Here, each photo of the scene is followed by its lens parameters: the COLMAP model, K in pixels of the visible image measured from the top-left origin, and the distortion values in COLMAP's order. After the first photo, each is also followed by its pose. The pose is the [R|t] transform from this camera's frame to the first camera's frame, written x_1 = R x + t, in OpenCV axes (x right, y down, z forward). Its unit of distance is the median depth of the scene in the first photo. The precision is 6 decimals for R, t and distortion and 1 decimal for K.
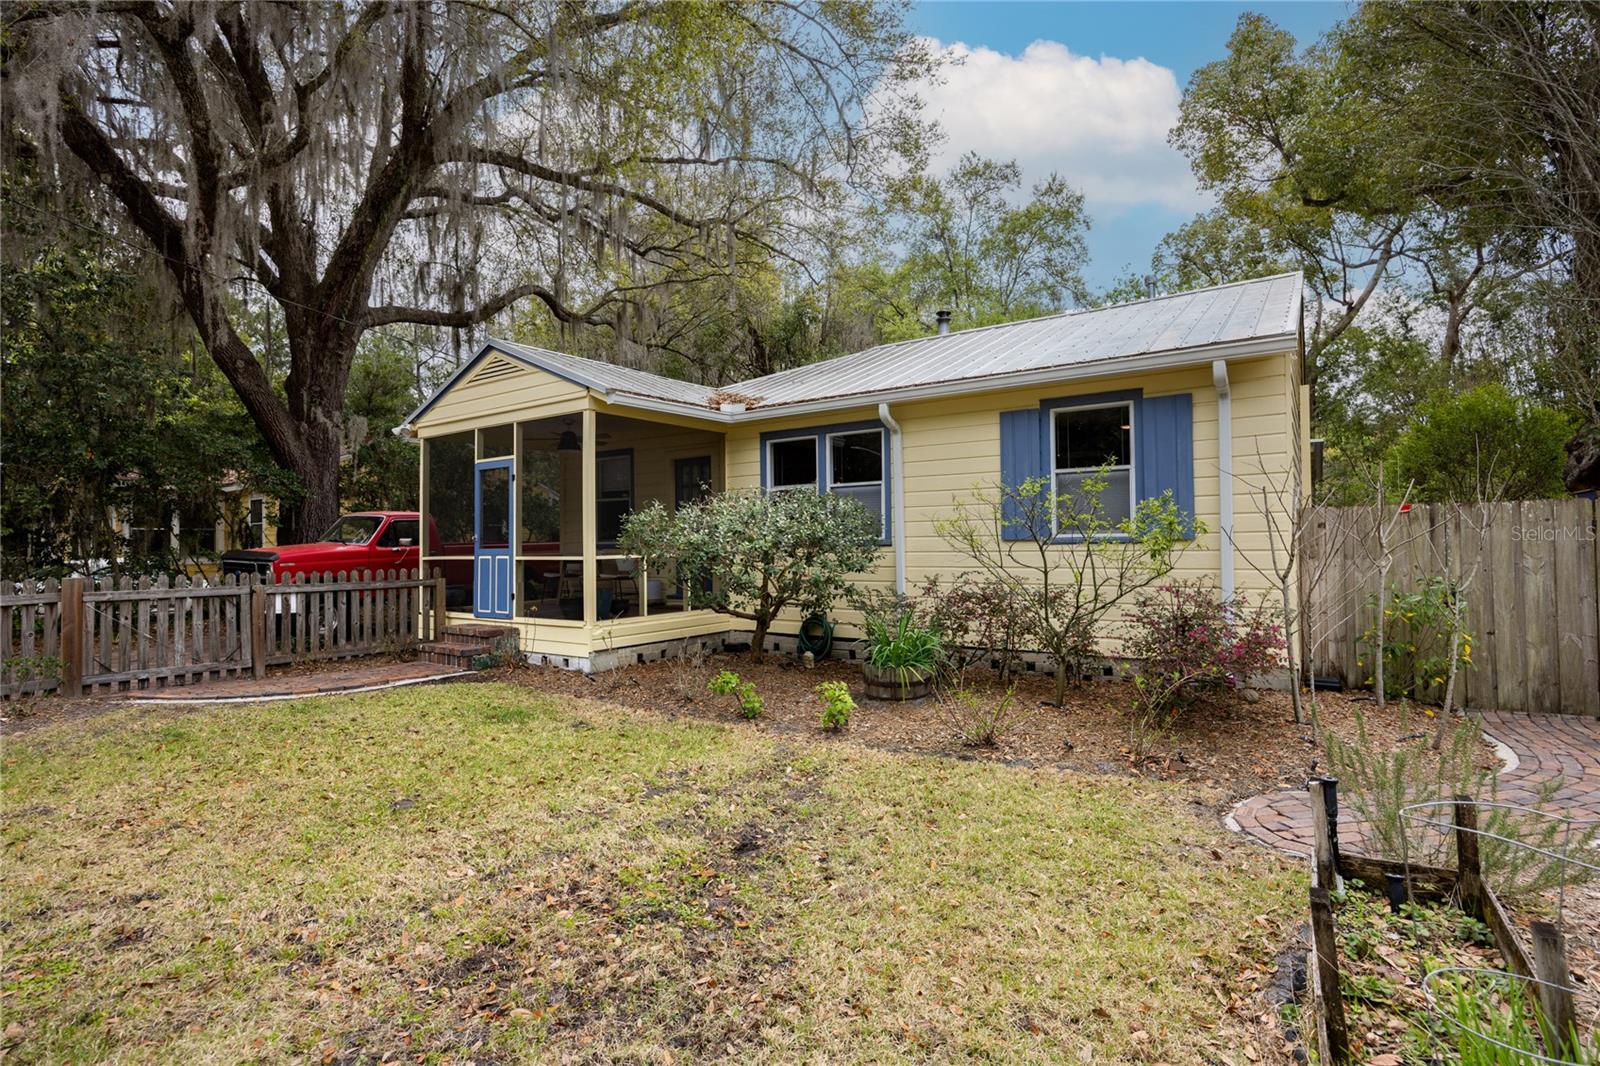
lens RADIAL K [[750.4, 0, 805.8], [0, 750.4, 533.4], [0, 0, 1]] dist [-0.010071, -0.000088]
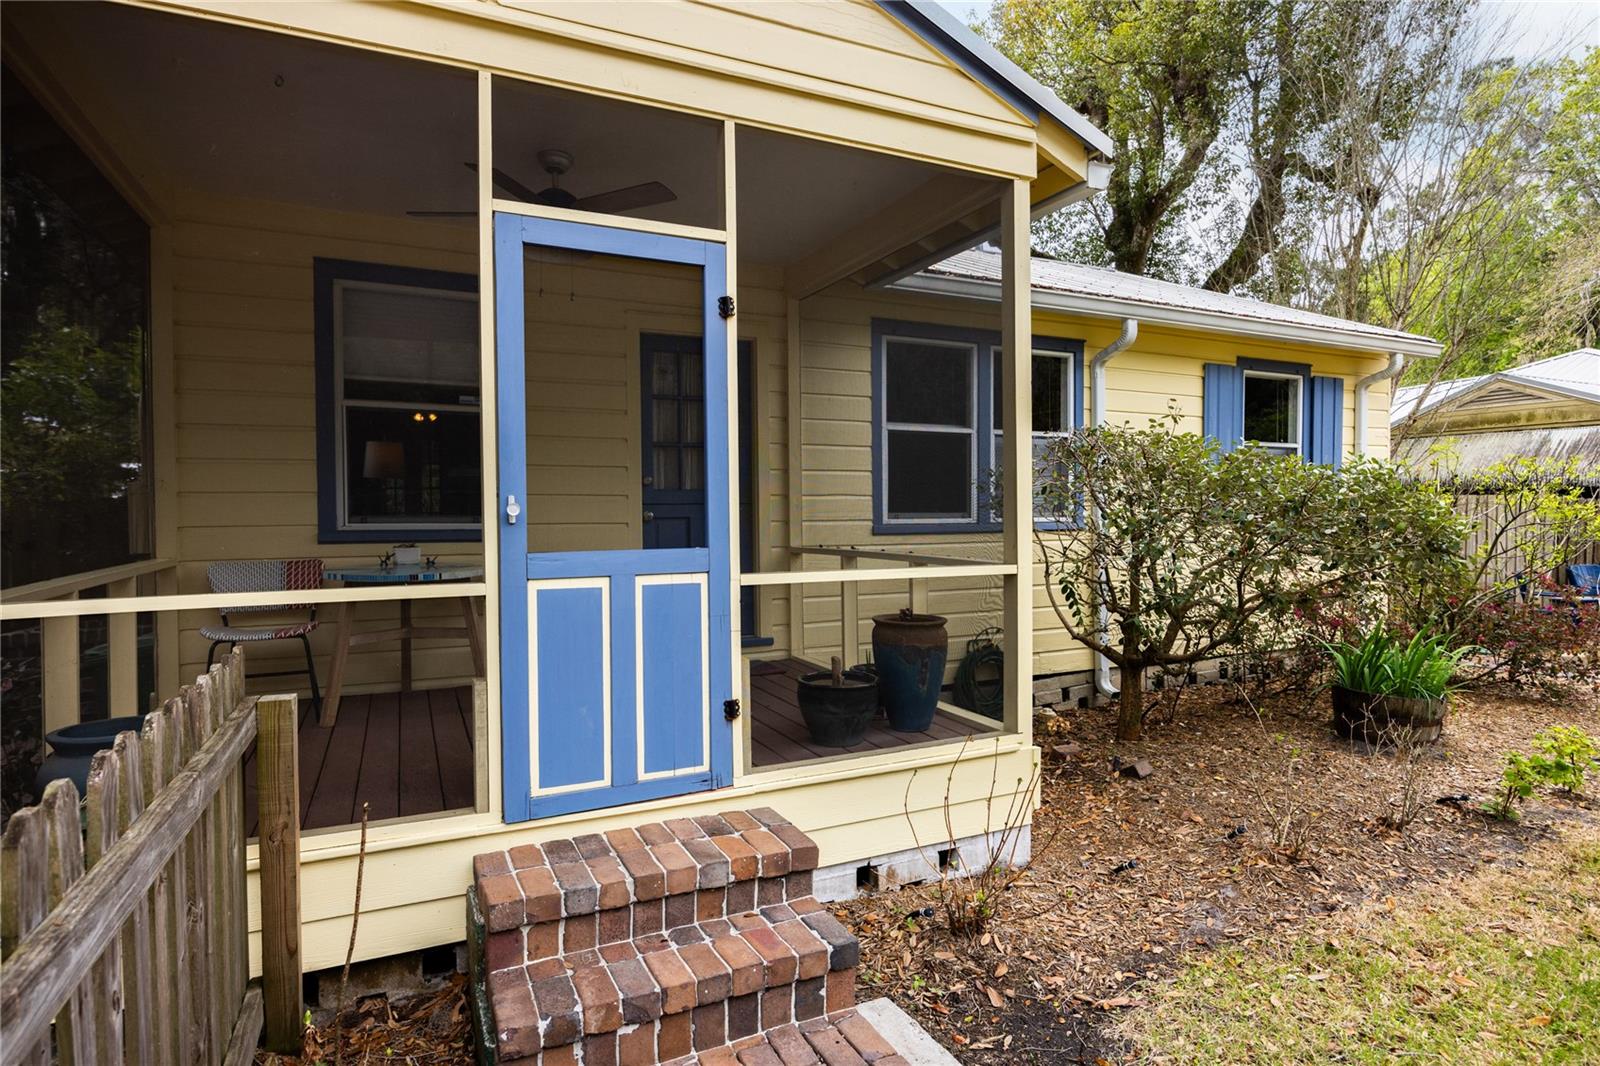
lens RADIAL K [[871.5, 0, 807.1], [0, 871.5, 530.2], [0, 0, 1]] dist [-0.007143, 0.000203]
pose [[0.498706, -0.007024, 0.866743, -0.669181], [-0.012721, 0.999800, 0.015422, 0.007197], [-0.866678, -0.018717, 0.498517, 0.796757]]
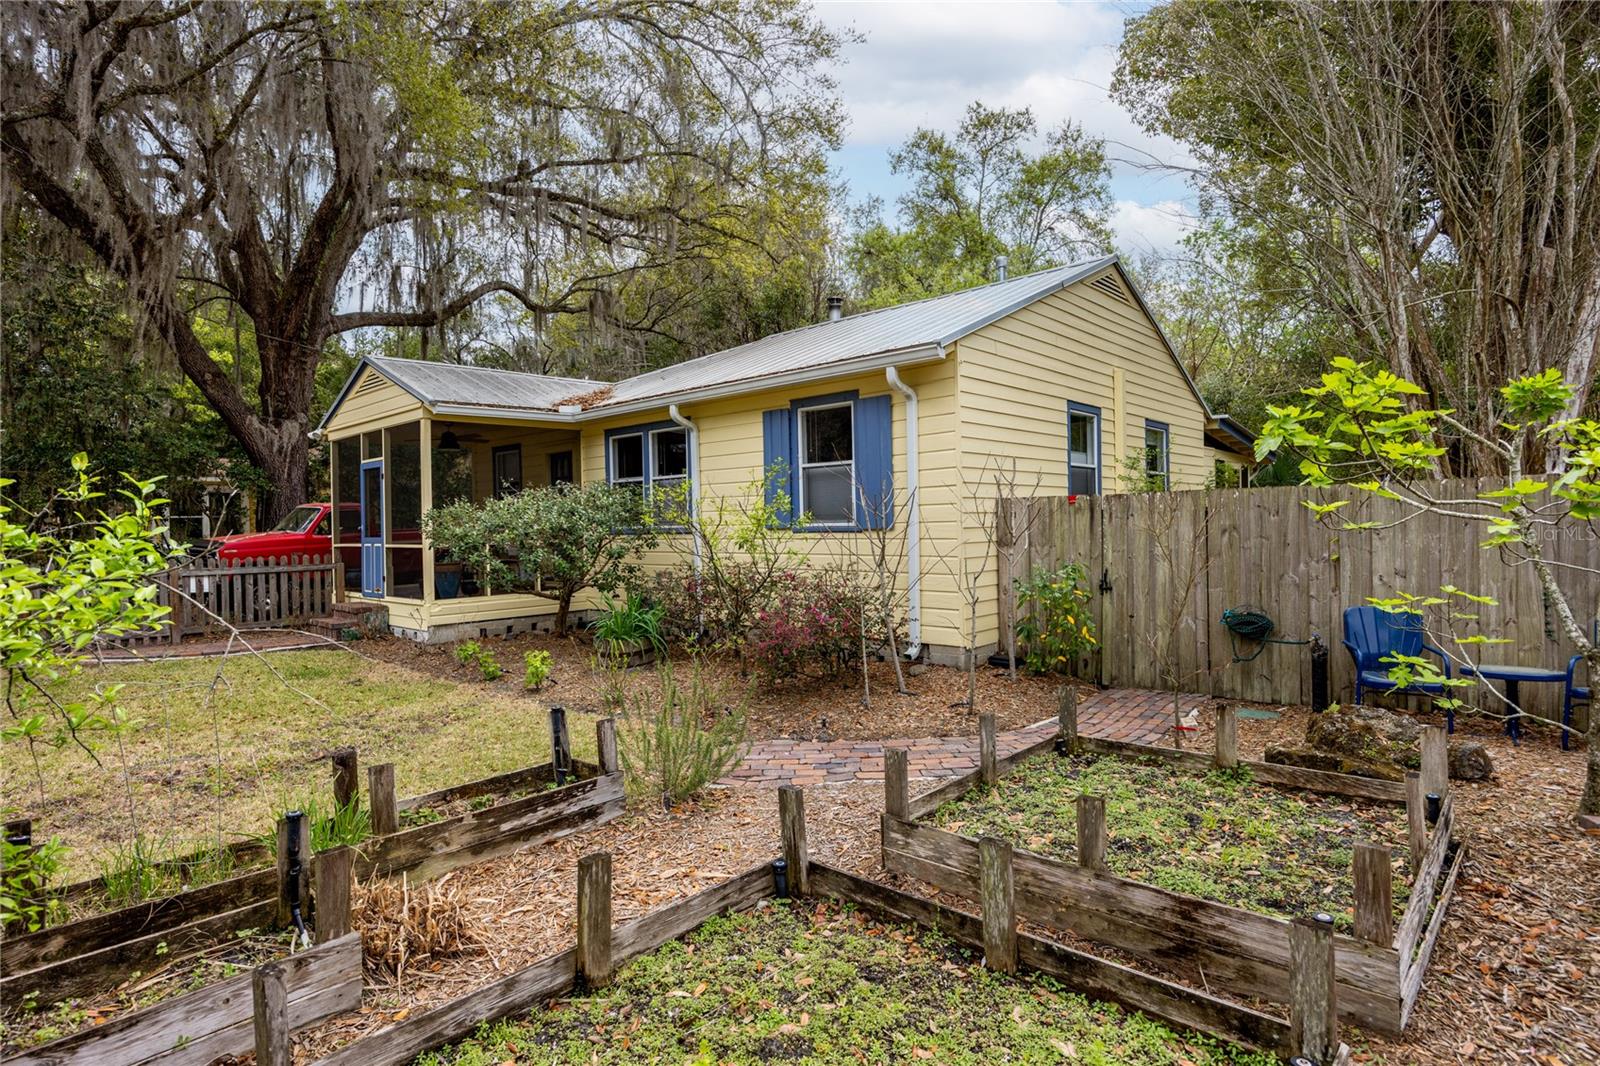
lens RADIAL K [[814.9, 0, 800.0], [0, 814.9, 533.0], [0, 0, 1]] dist [-0.009441, -0.000317]
pose [[0.989646, -0.006353, -0.143392, 0.425817], [0.010848, 0.999473, 0.030583, -0.018162], [0.143123, -0.031821, 0.989193, -0.152330]]
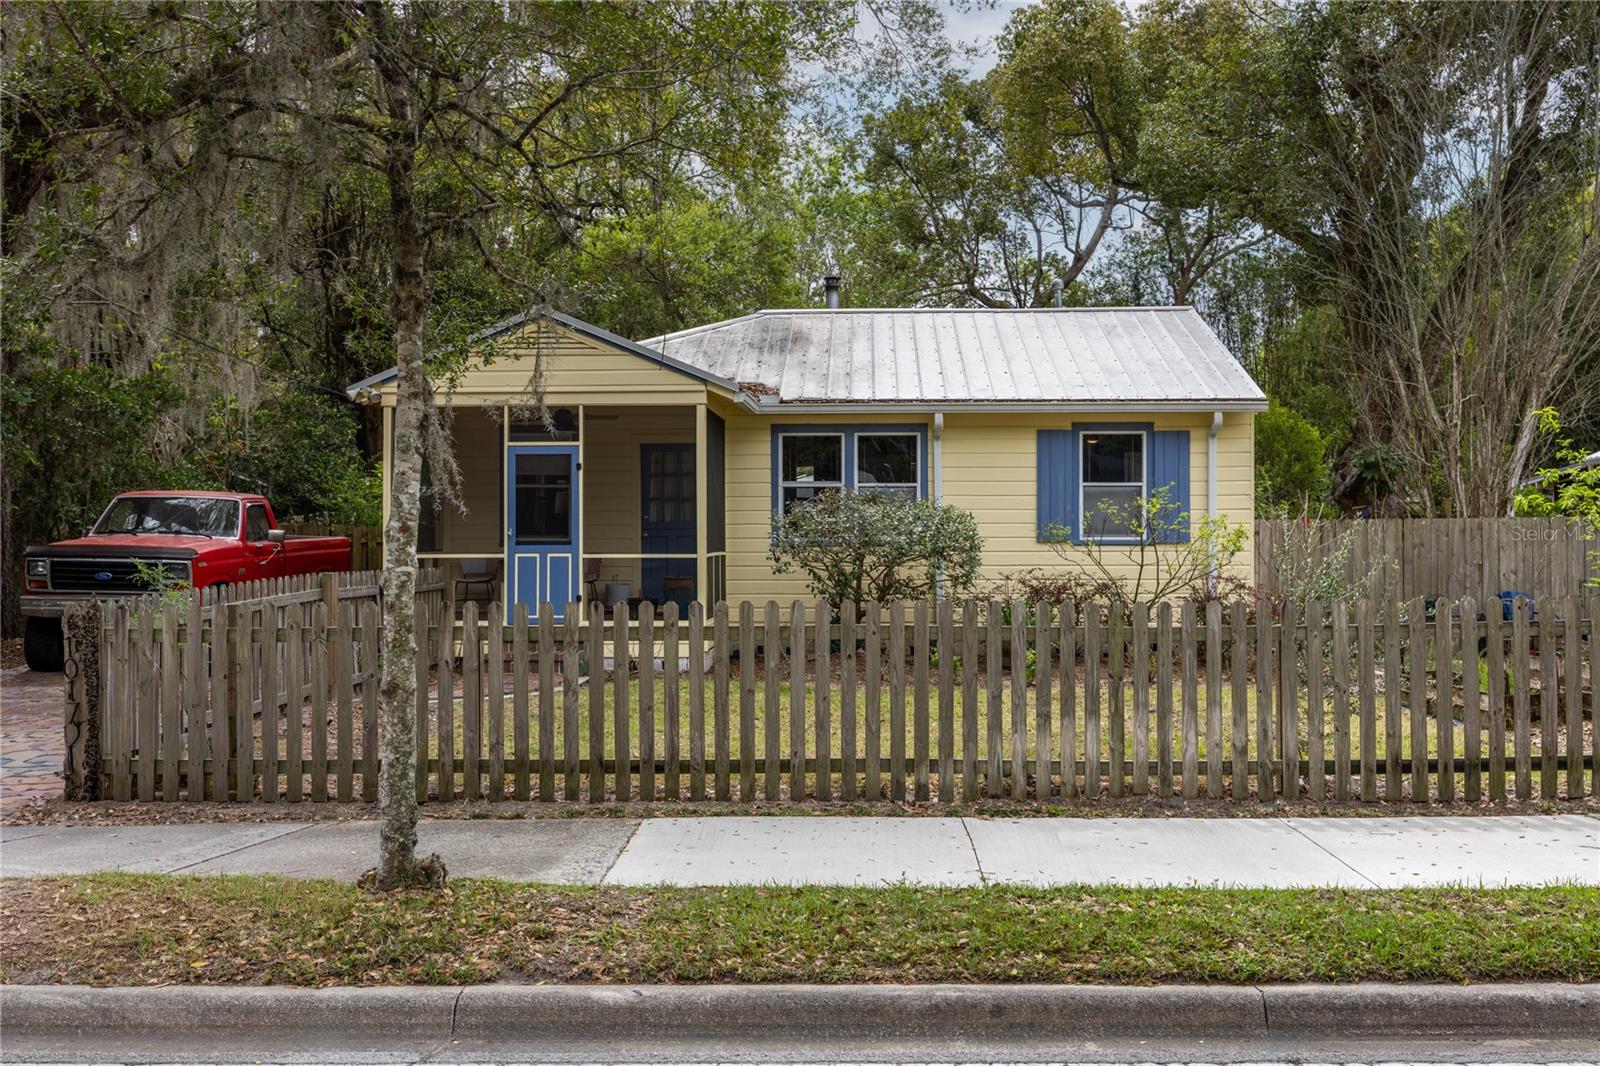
lens RADIAL K [[1521.5, 0, 800.0], [0, 1521.5, 533.0], [0, 0, 1]] dist [-0.003607, 0.001302]
pose [[0.849168, 0.012168, 0.527982, -1.124562], [-0.015403, 0.999880, 0.001730, -0.002287], [-0.527898, -0.009601, 0.849254, -0.691389]]
